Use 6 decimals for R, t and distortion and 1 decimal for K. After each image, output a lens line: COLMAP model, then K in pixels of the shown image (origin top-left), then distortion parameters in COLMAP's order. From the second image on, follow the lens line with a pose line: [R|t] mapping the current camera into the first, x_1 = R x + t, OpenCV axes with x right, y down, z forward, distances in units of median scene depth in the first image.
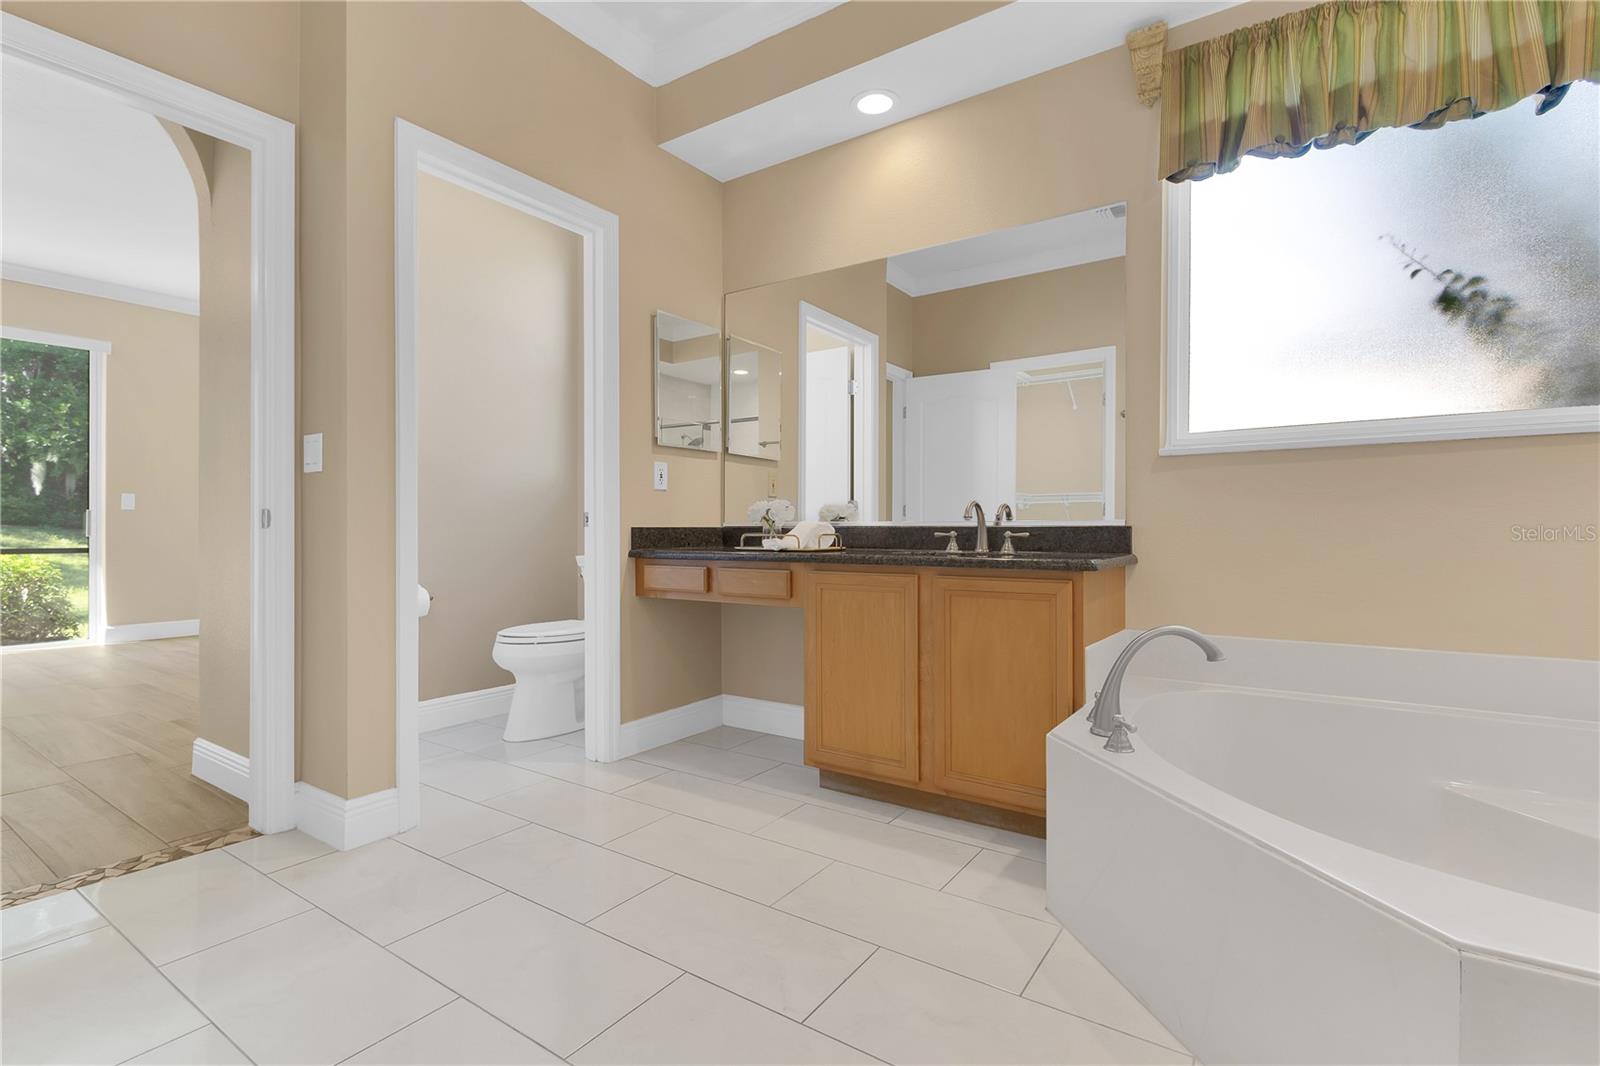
lens RADIAL K [[764.7, 0, 825.8], [0, 764.7, 531.7], [0, 0, 1]] dist [-0.000356, -0.000247]
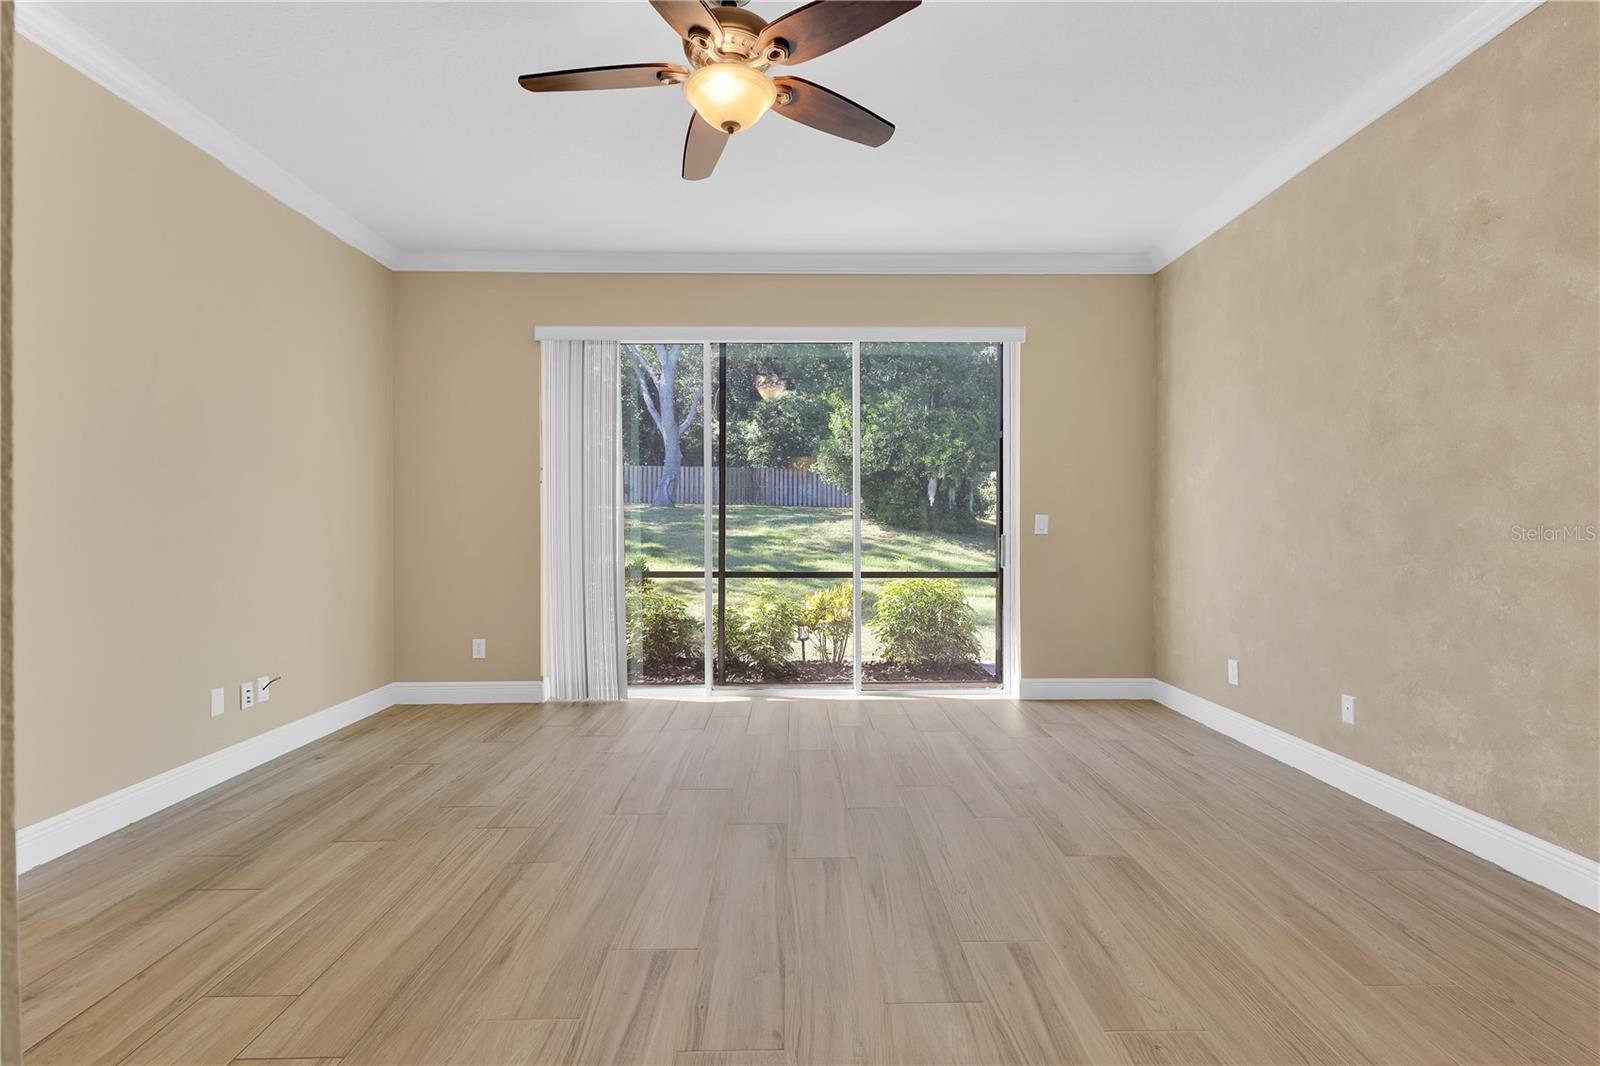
lens RADIAL K [[803.4, 0, 830.4], [0, 803.4, 535.3], [0, 0, 1]] dist [0.023389, -0.019018]
pose [[0.609245, 0.007768, -0.792944, -0.132557], [-0.003343, 0.999968, 0.007227, -0.011499], [0.792975, -0.001752, 0.609251, 0.109234]]
